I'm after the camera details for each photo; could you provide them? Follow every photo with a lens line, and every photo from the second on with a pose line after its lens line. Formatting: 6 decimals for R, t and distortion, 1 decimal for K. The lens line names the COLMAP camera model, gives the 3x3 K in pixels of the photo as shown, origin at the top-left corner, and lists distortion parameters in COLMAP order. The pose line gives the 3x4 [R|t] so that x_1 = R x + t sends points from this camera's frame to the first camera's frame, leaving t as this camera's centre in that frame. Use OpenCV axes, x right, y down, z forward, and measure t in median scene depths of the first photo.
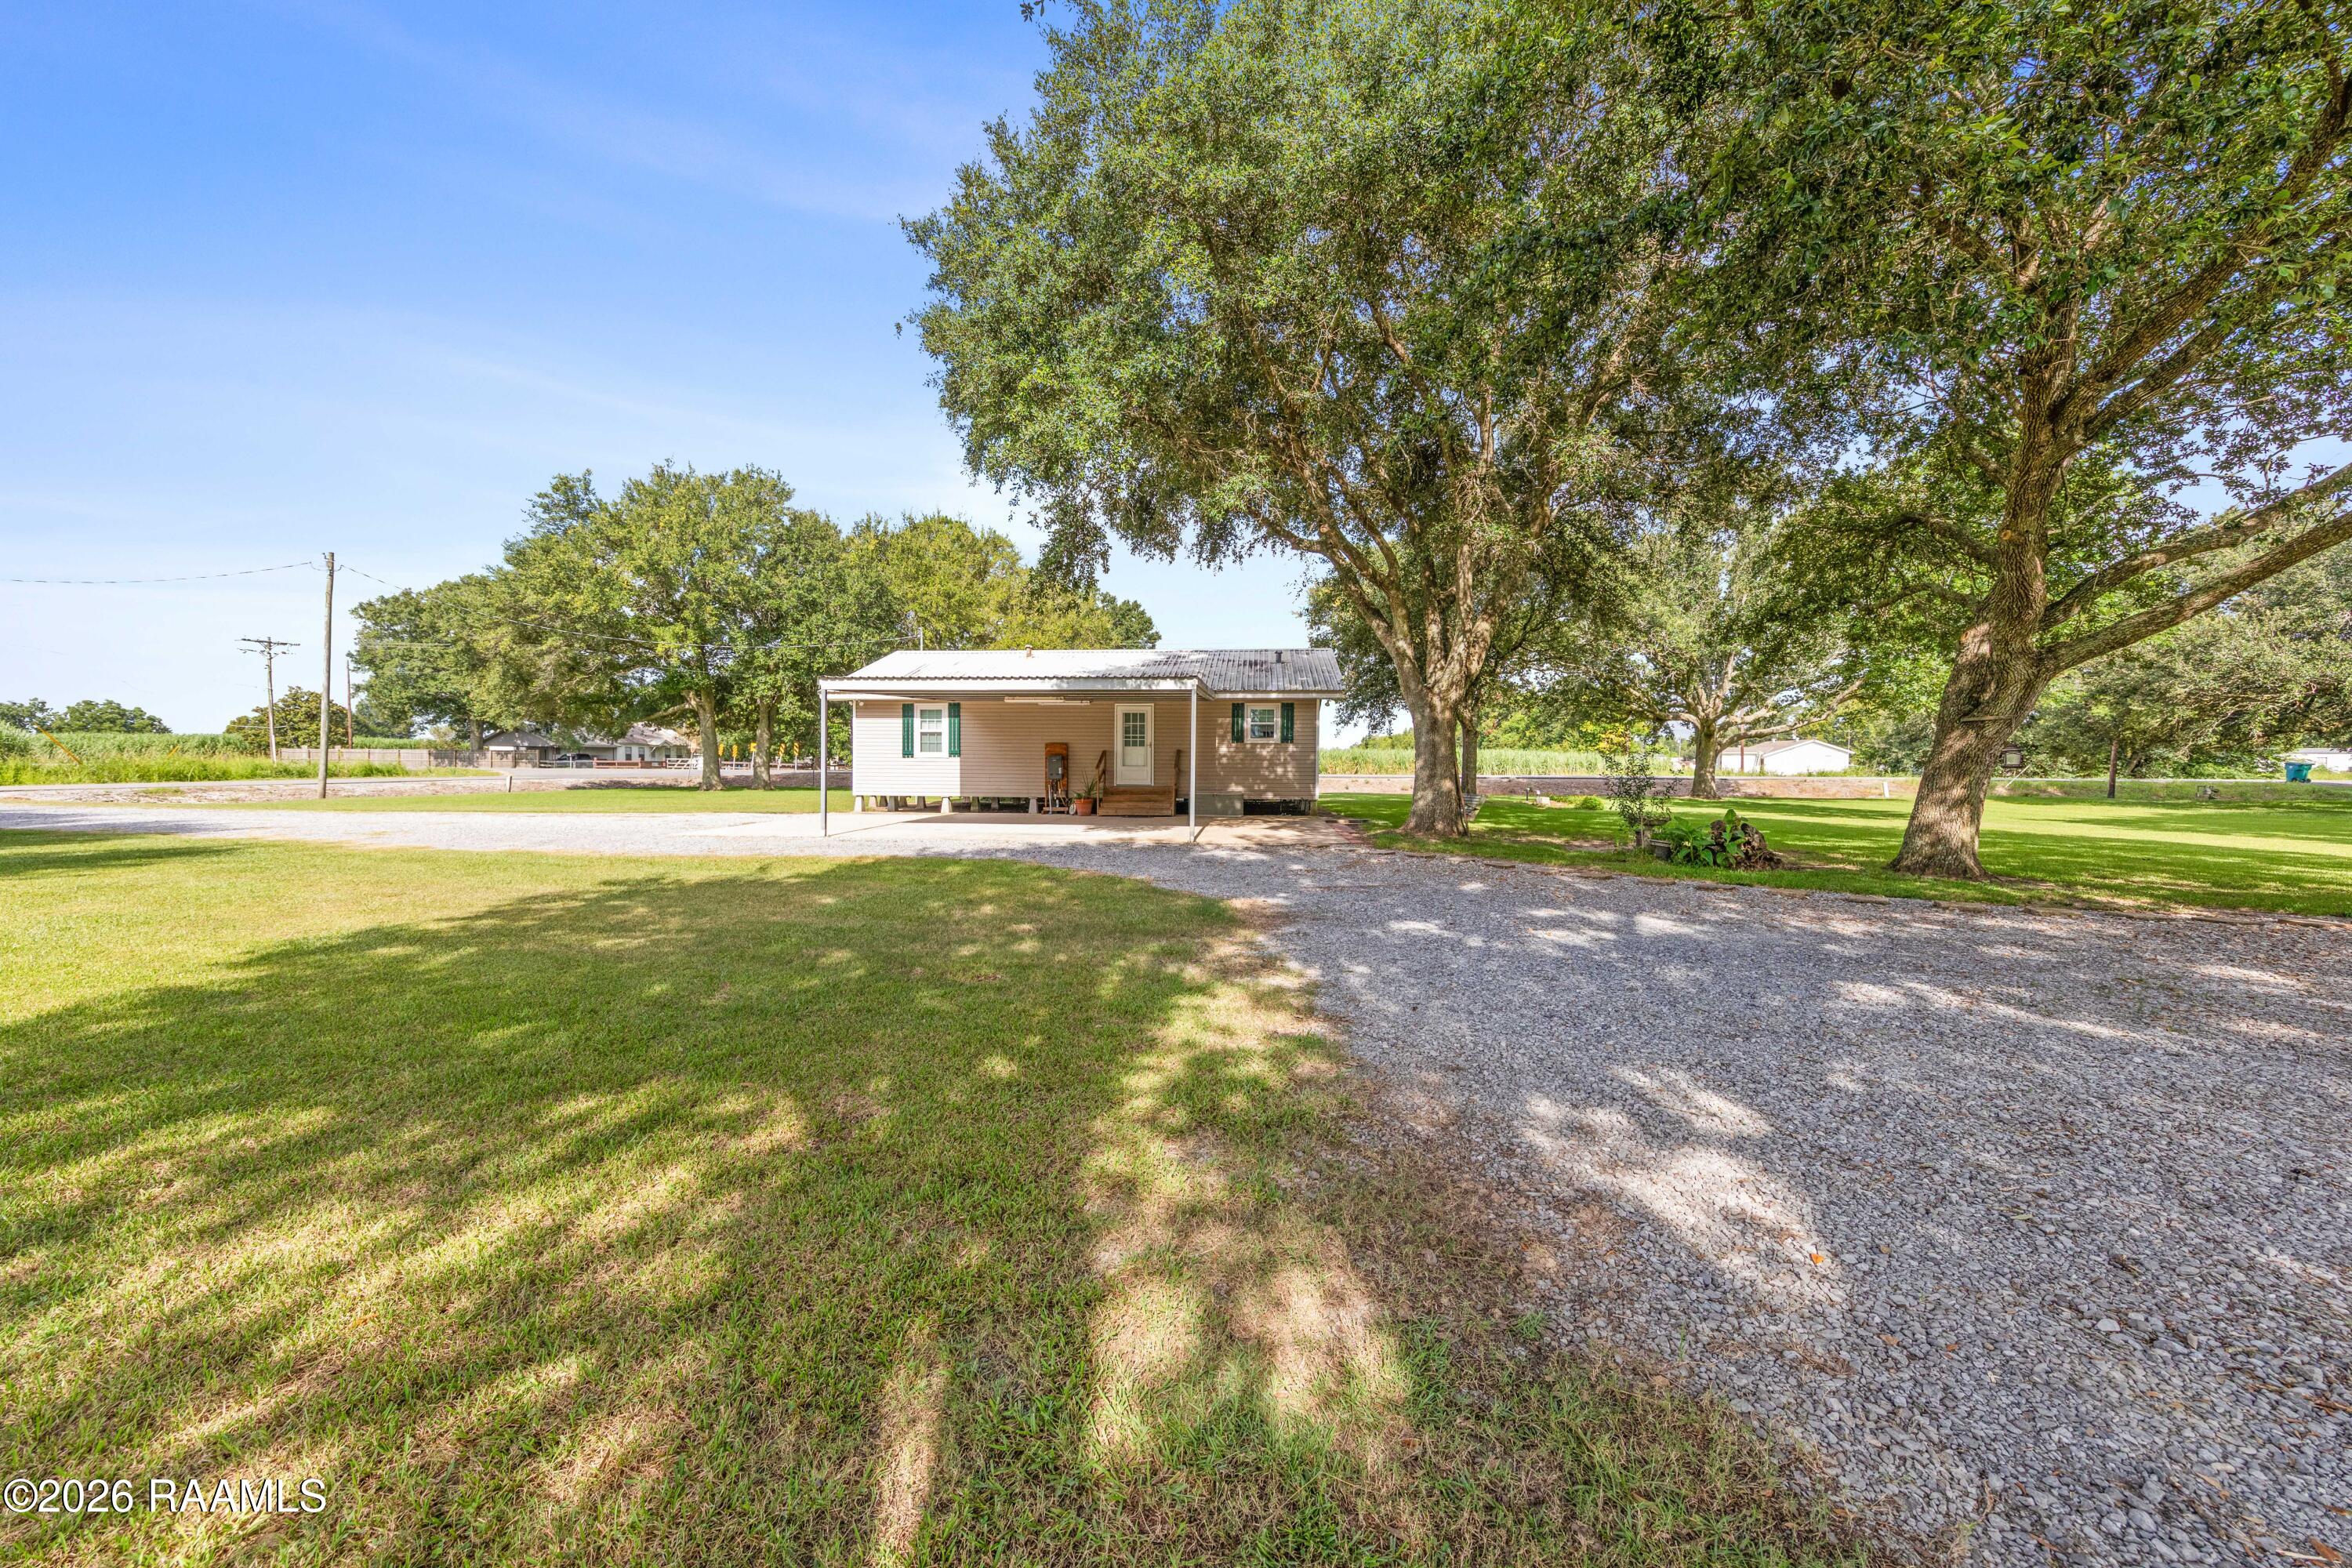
lens RADIAL K [[851.8, 0, 1179.7], [0, 851.8, 770.0], [0, 0, 1]] dist [0.000220, -0.000118]
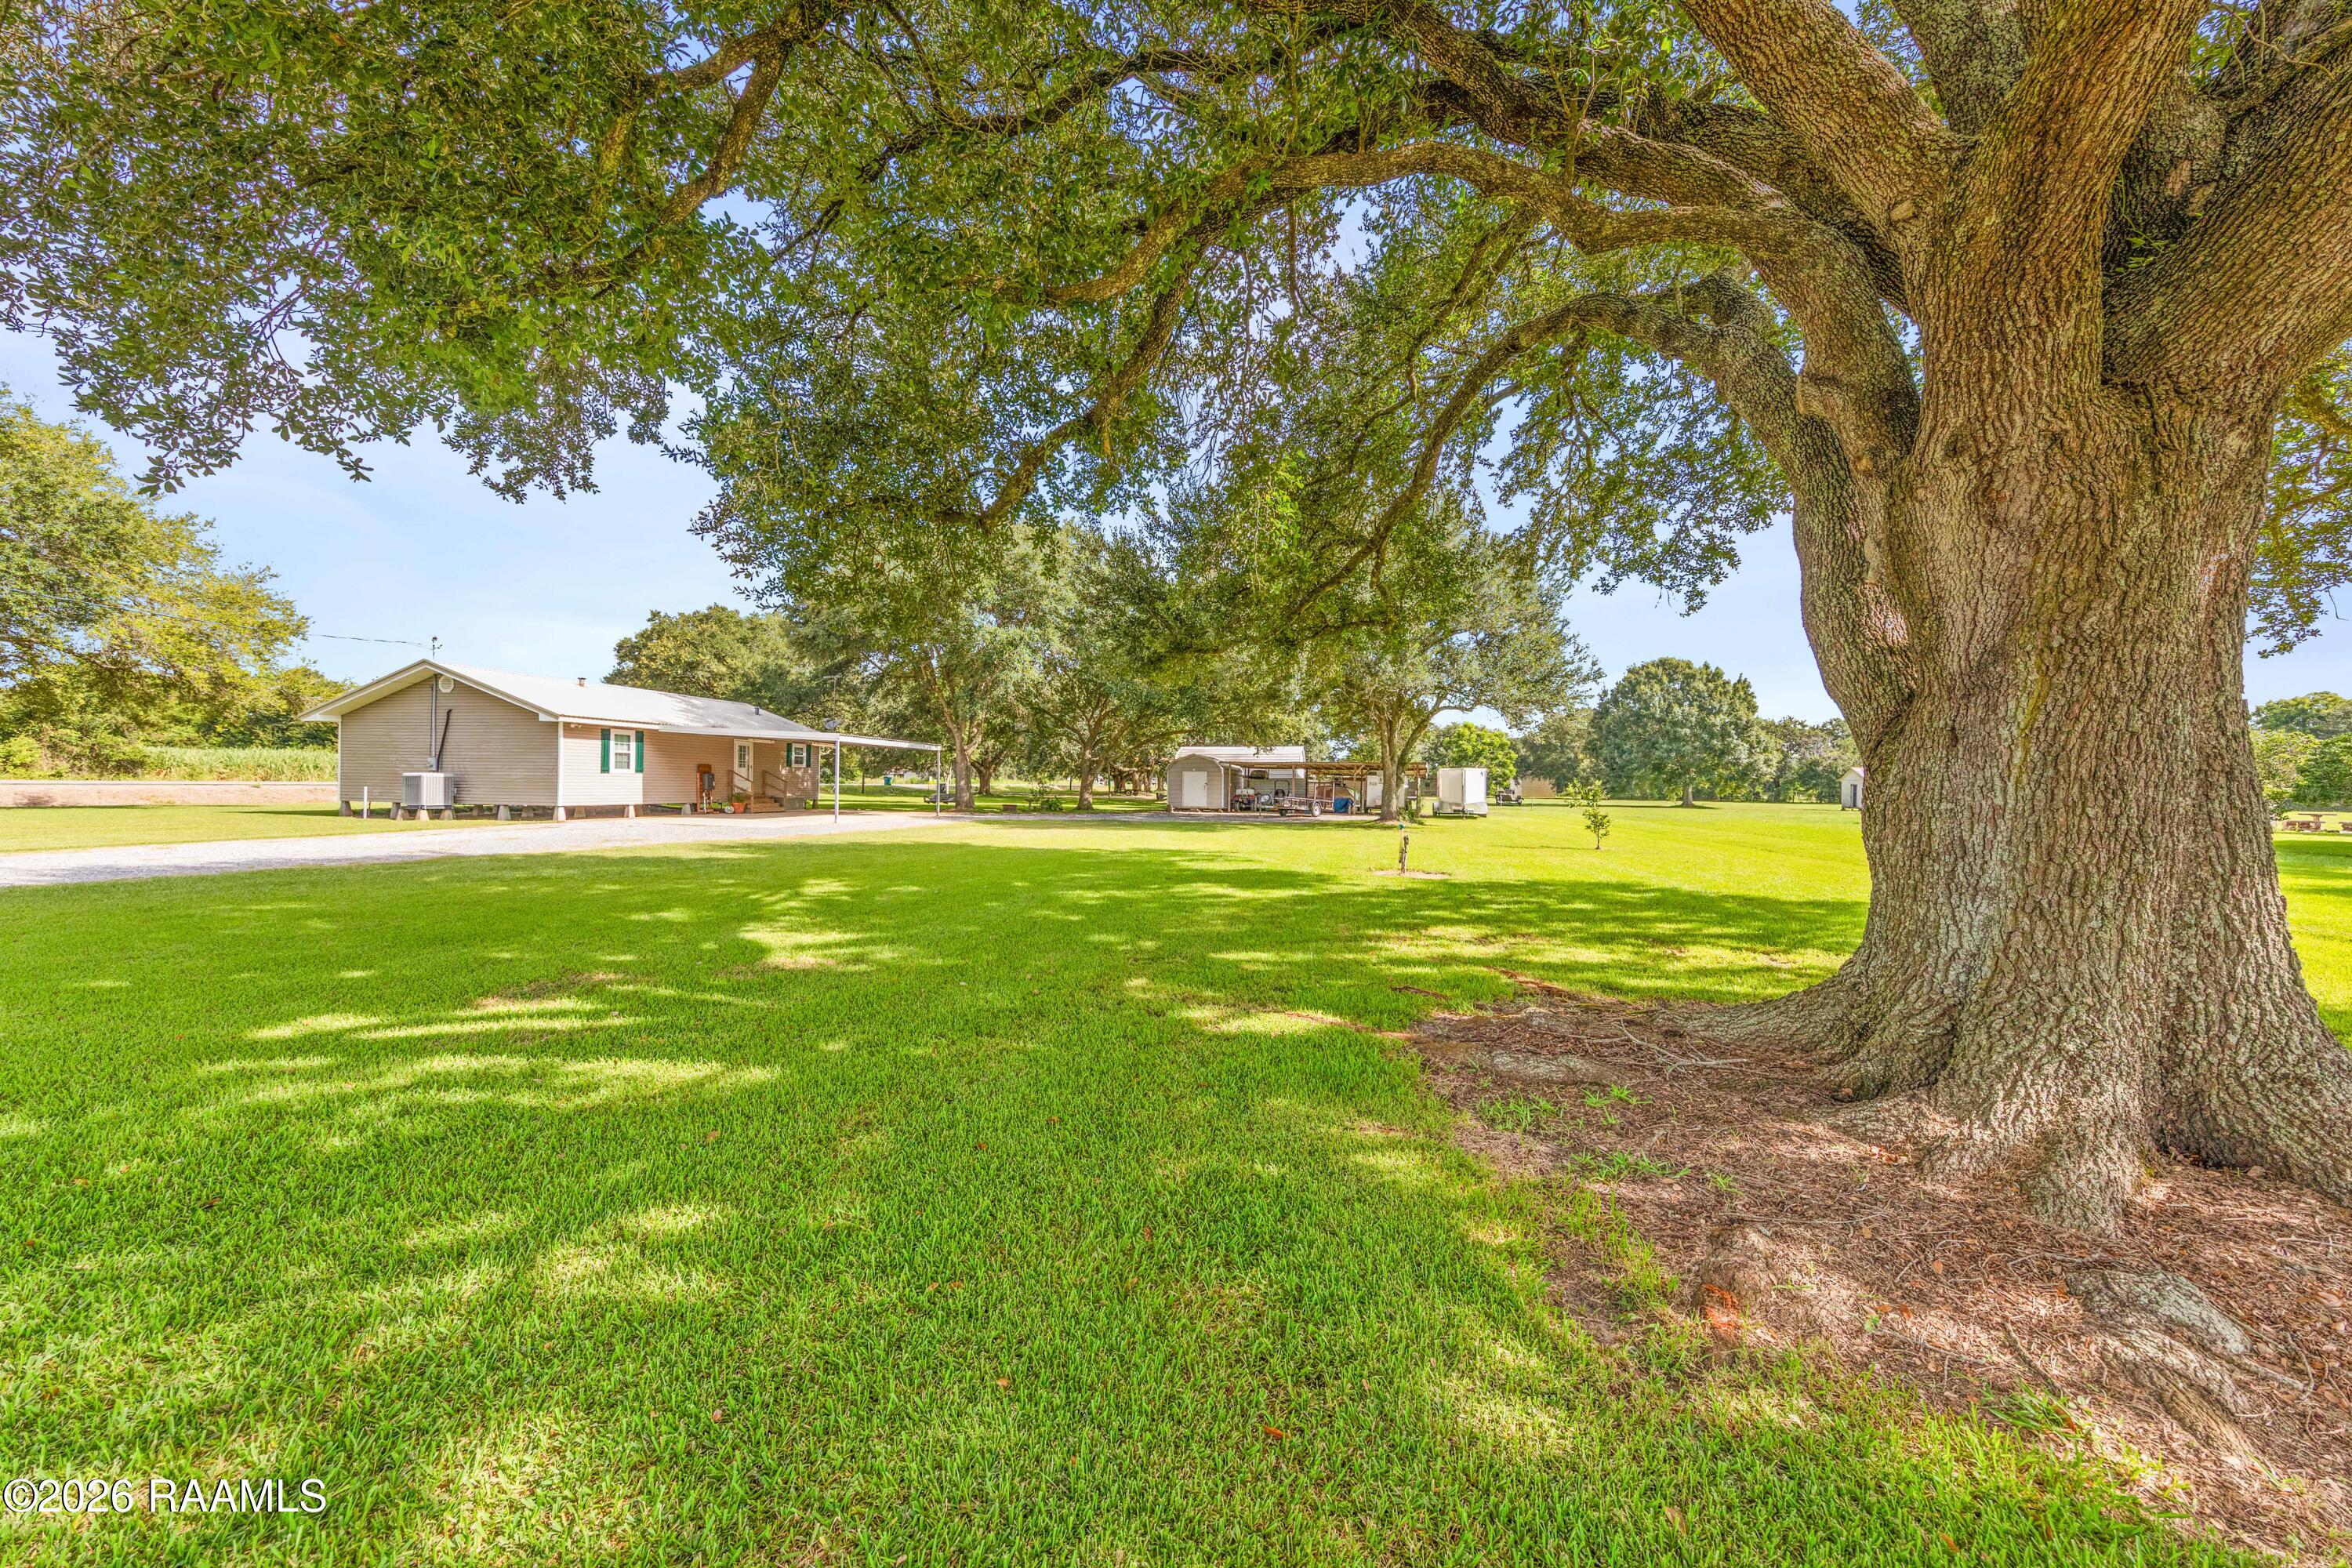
lens RADIAL K [[799.2, 0, 1176.0], [0, 799.2, 784.0], [0, 0, 1]] dist [0.000147, 0.000001]
pose [[0.096777, -0.002585, 0.995303, -1.052995], [-0.009468, 0.999949, 0.003518, -0.008116], [-0.995261, -0.009764, 0.096747, 0.057984]]
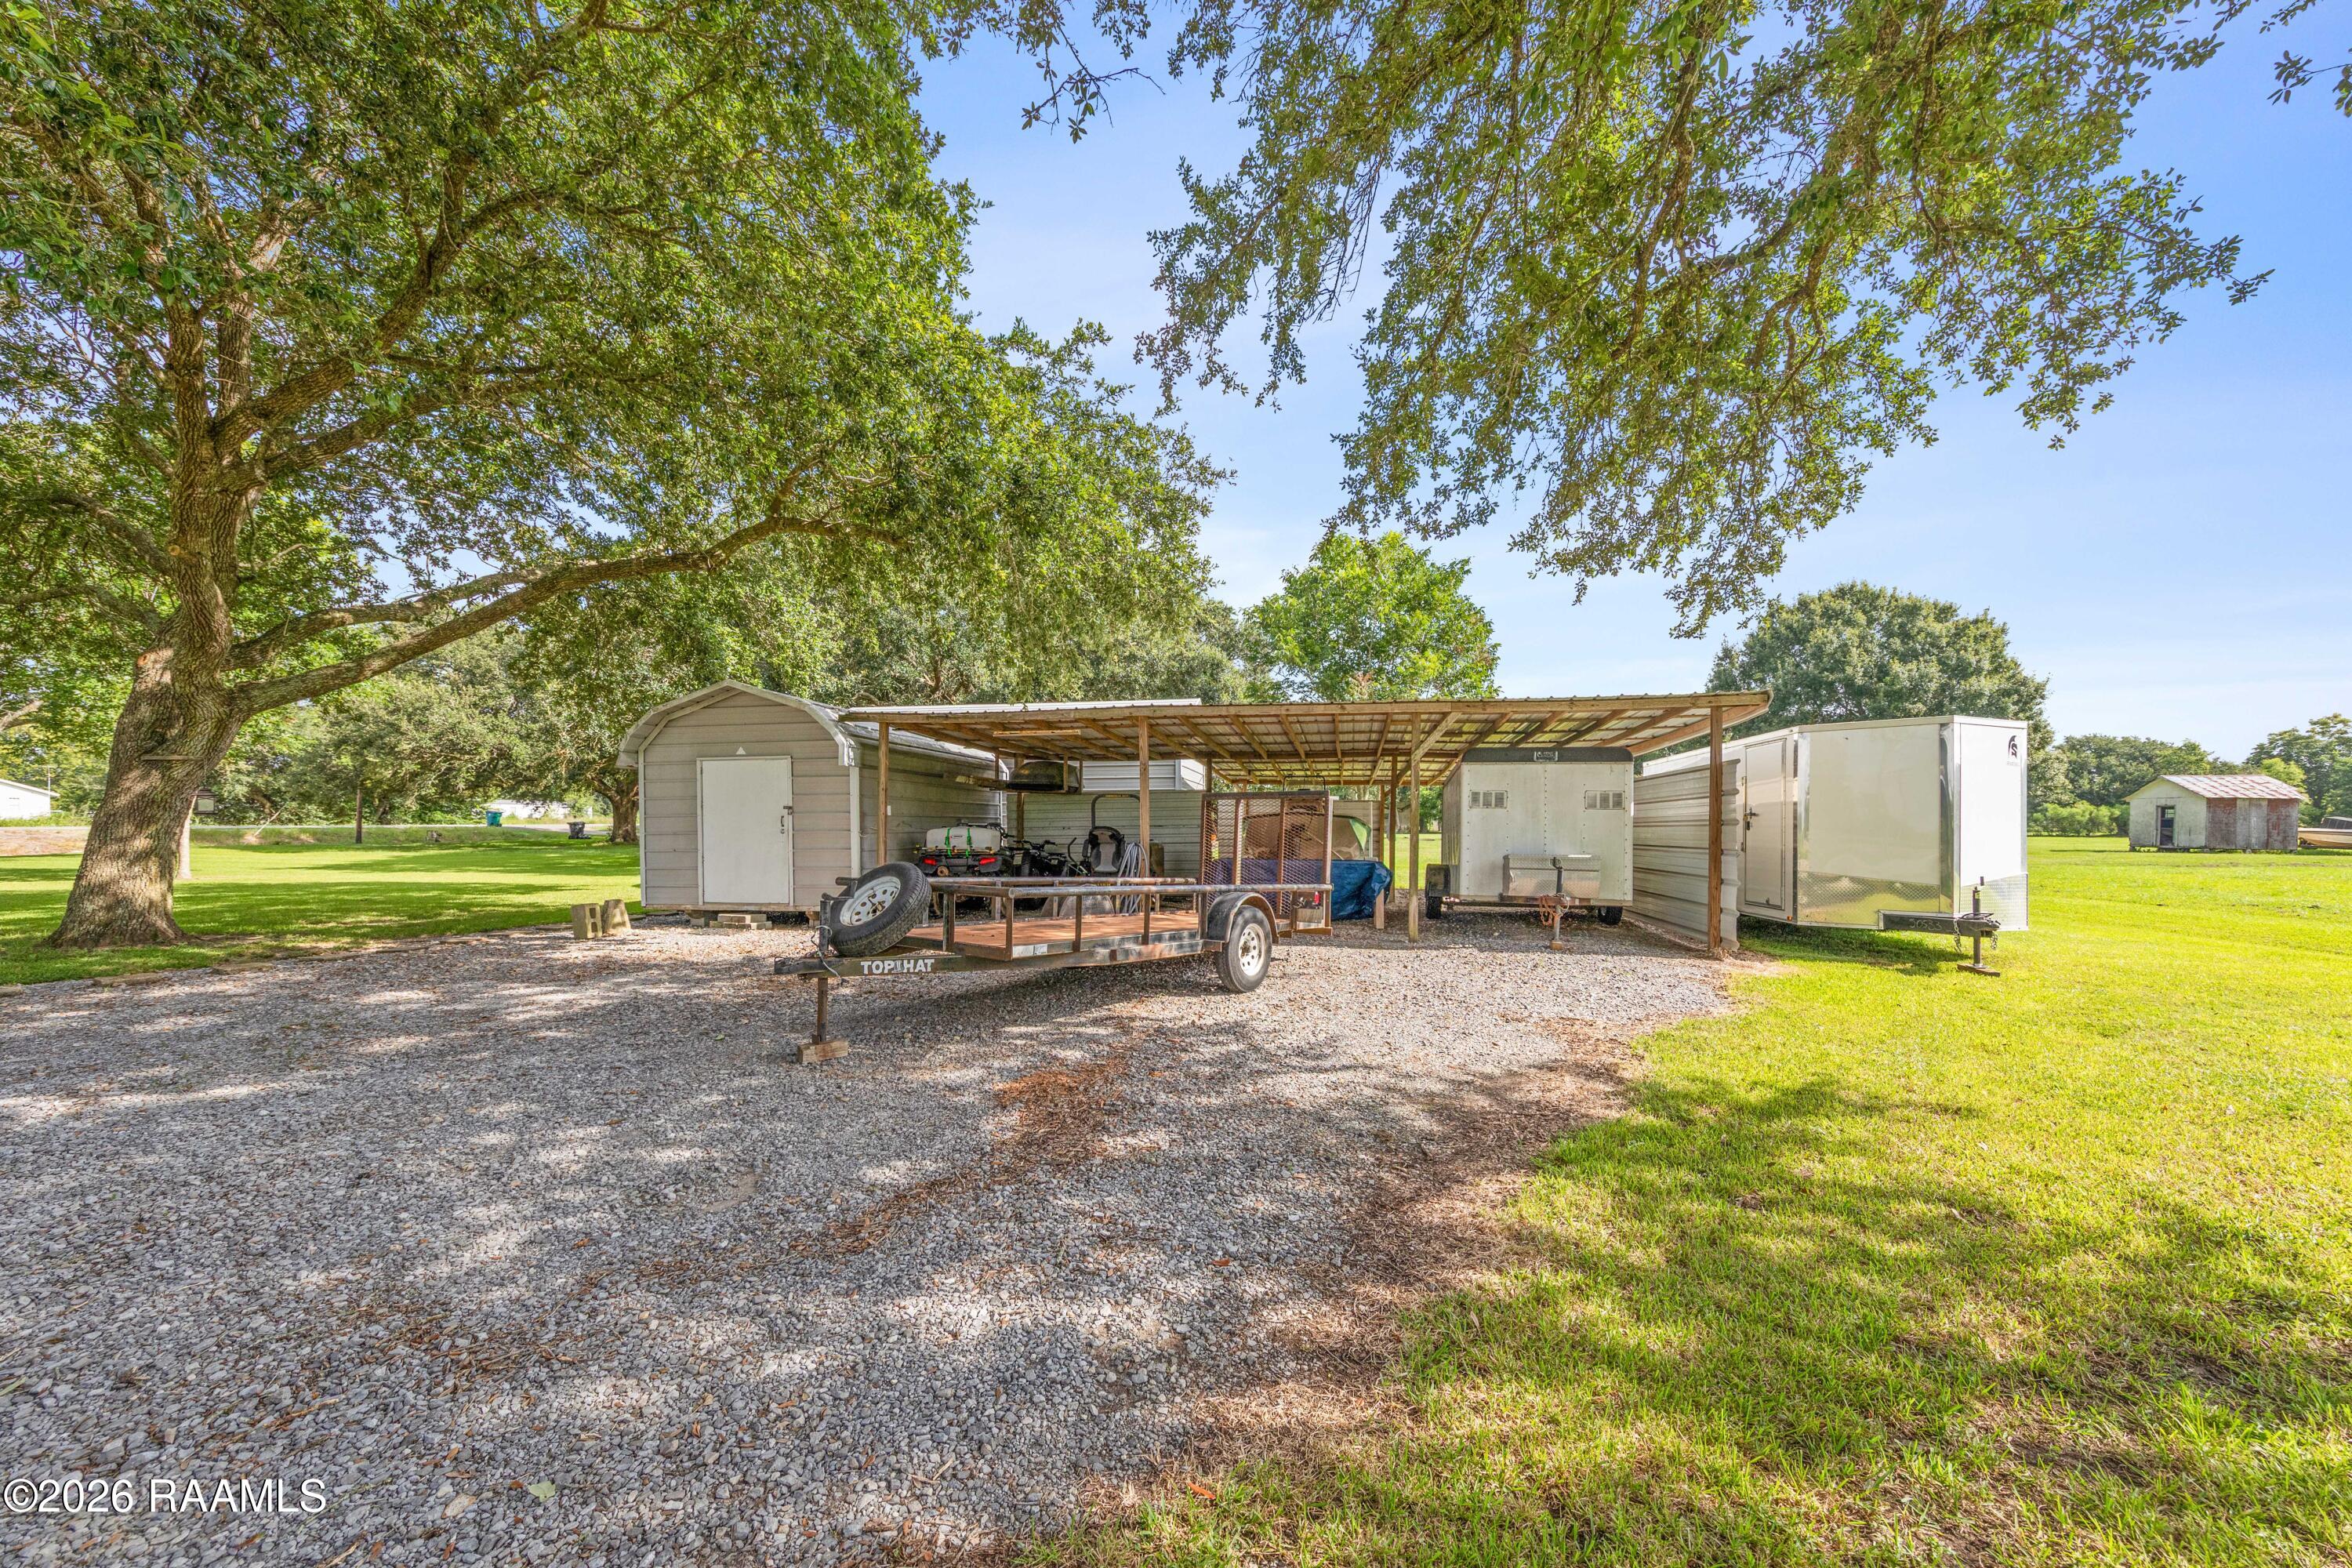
lens RADIAL K [[841.2, 0, 1176.0], [0, 841.2, 784.0], [0, 0, 1]] dist [-0.000303, -0.000082]
pose [[0.002445, 0.038532, 0.999254, 0.086953], [0.001123, 0.999257, -0.038535, 0.000645], [-0.999996, 0.001217, 0.002400, -0.031275]]
